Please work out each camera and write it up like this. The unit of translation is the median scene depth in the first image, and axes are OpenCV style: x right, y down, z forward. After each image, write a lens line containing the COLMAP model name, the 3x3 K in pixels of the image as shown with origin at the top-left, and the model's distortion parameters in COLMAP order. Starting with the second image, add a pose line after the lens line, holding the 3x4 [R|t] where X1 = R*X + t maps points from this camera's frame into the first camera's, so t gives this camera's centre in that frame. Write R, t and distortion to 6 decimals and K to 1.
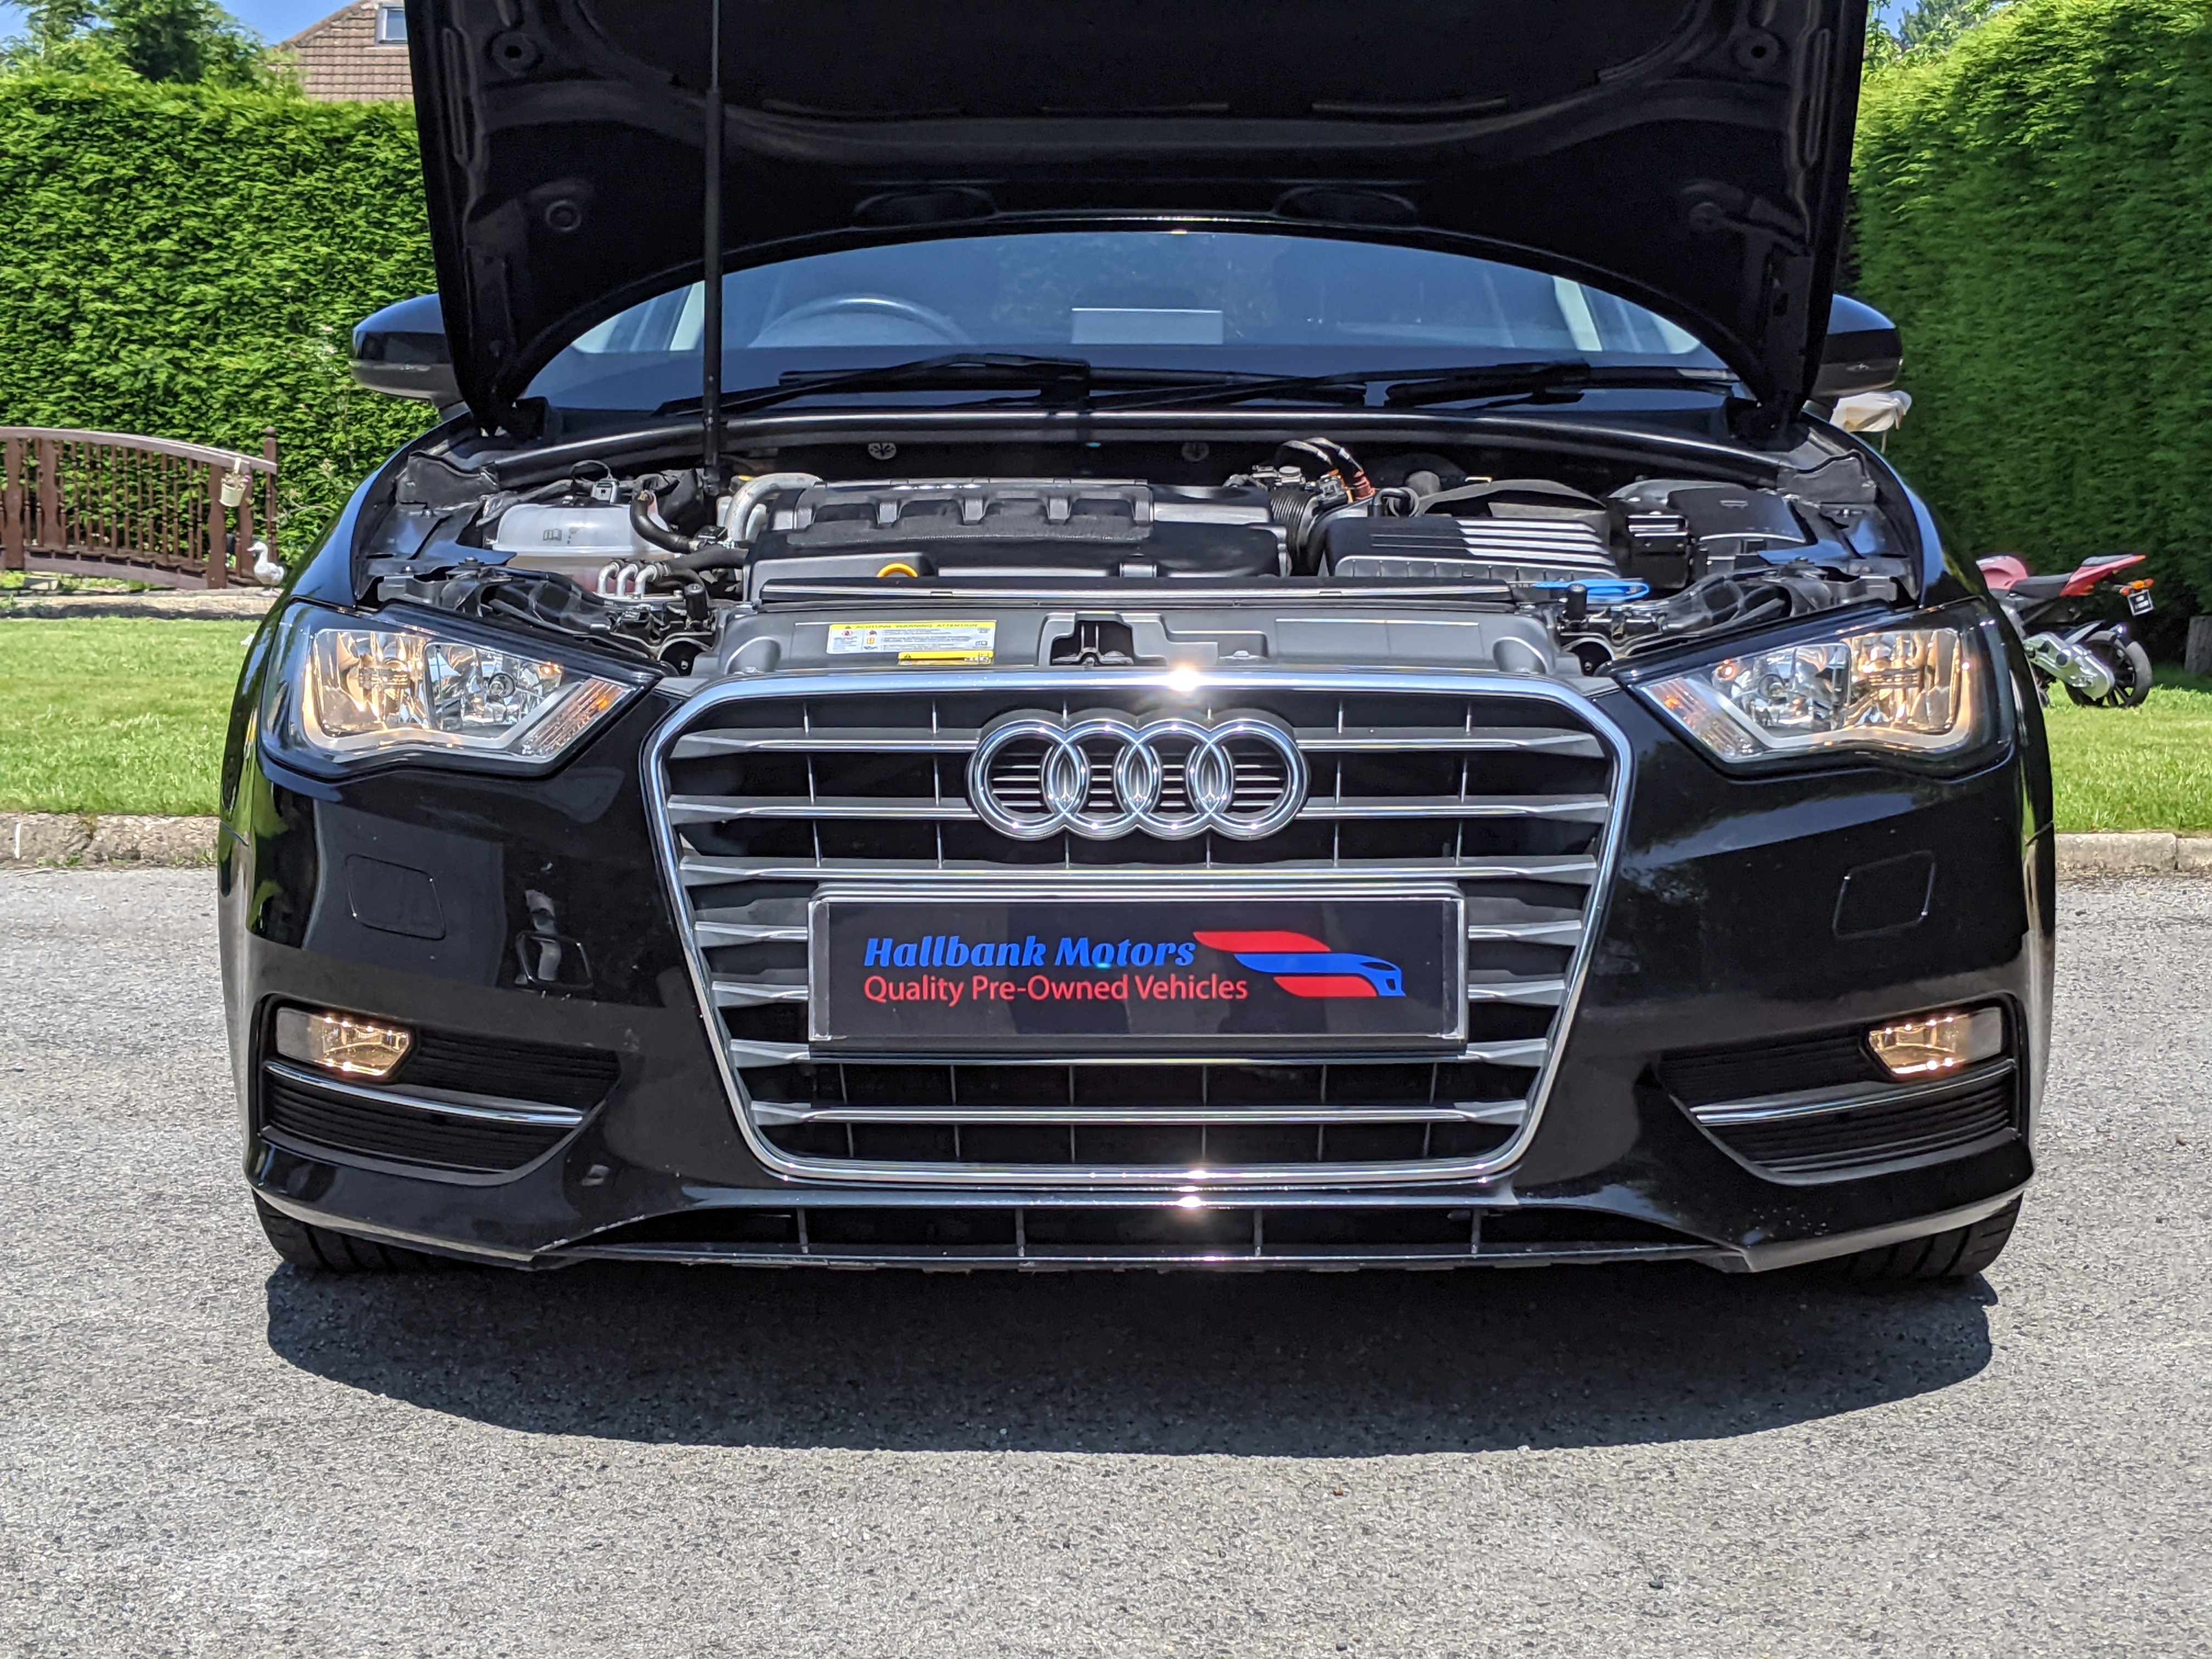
lens RADIAL K [[3468.0, 0, 1095.8], [0, 3468.0, 829.4], [0, 0, 1]] dist [0.092702, 0.000000]
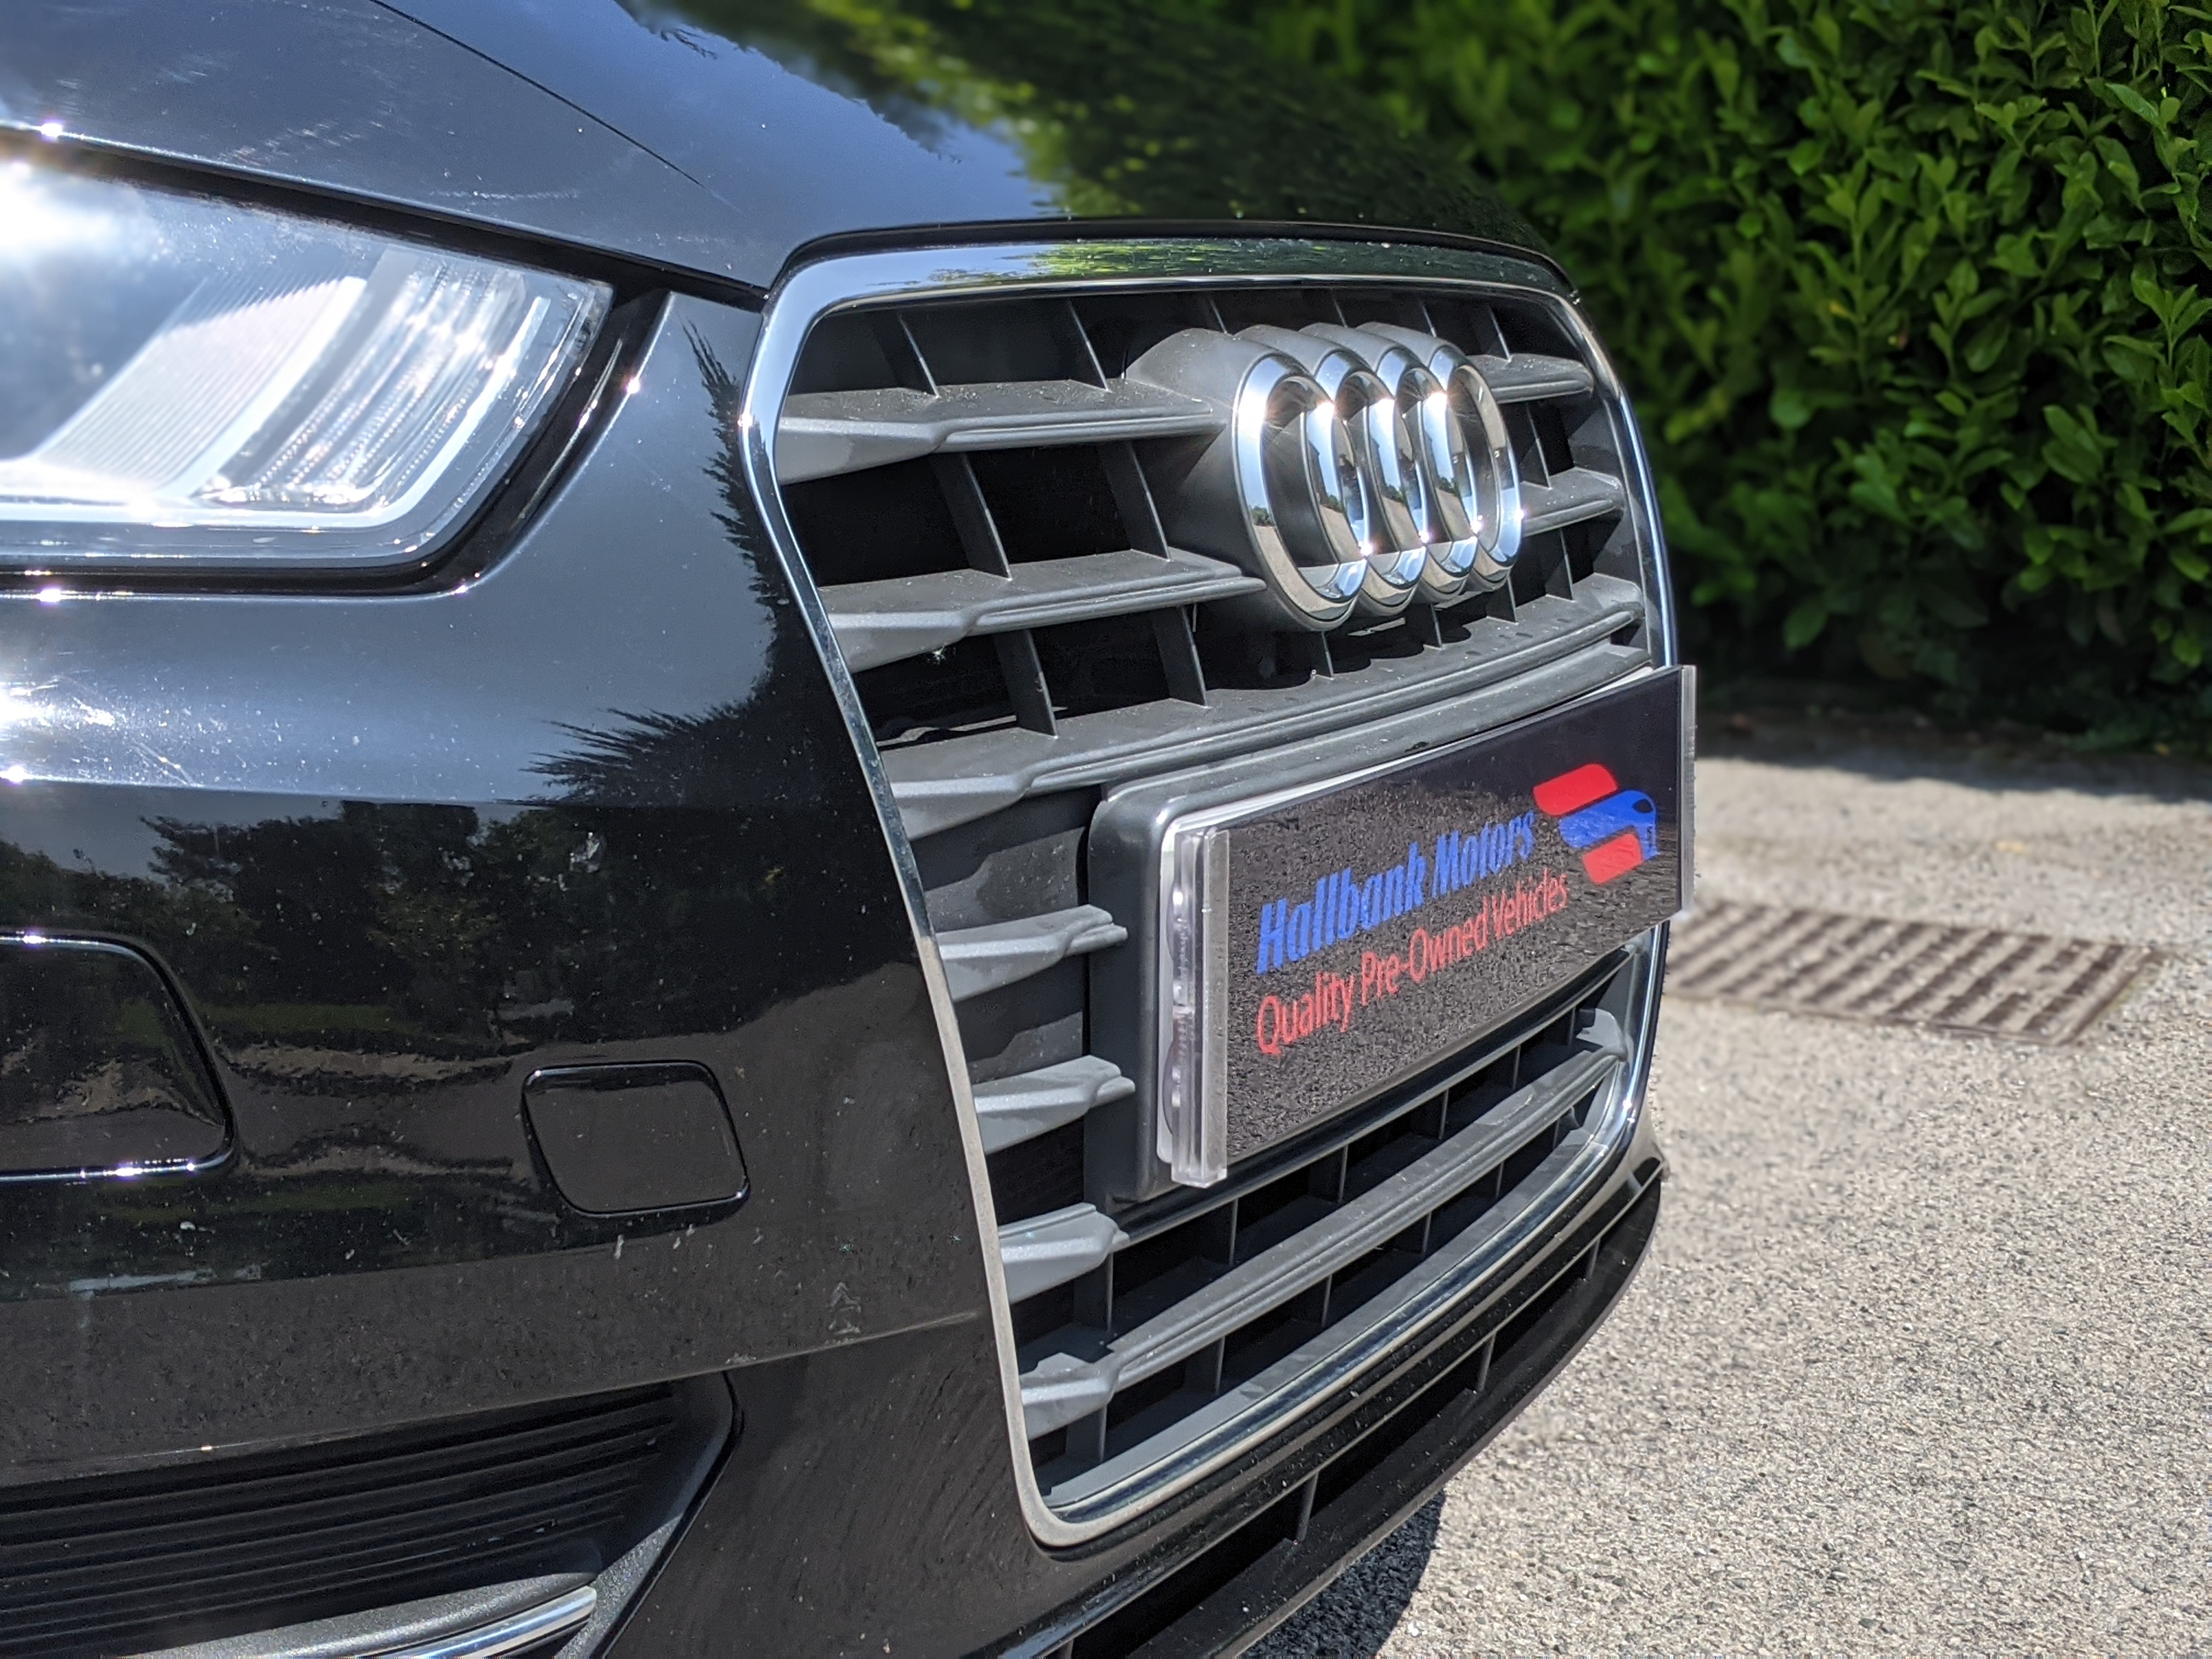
lens RADIAL K [[3468.0, 0, 1111.3], [0, 3468.0, 811.1], [0, 0, 1]] dist [0.092702, 0.000000]
pose [[0.419749, -0.132629, 0.897898, -0.418288], [0.056488, 0.991166, 0.119998, -0.027743], [-0.905881, 0.000351, 0.423533, 0.818779]]
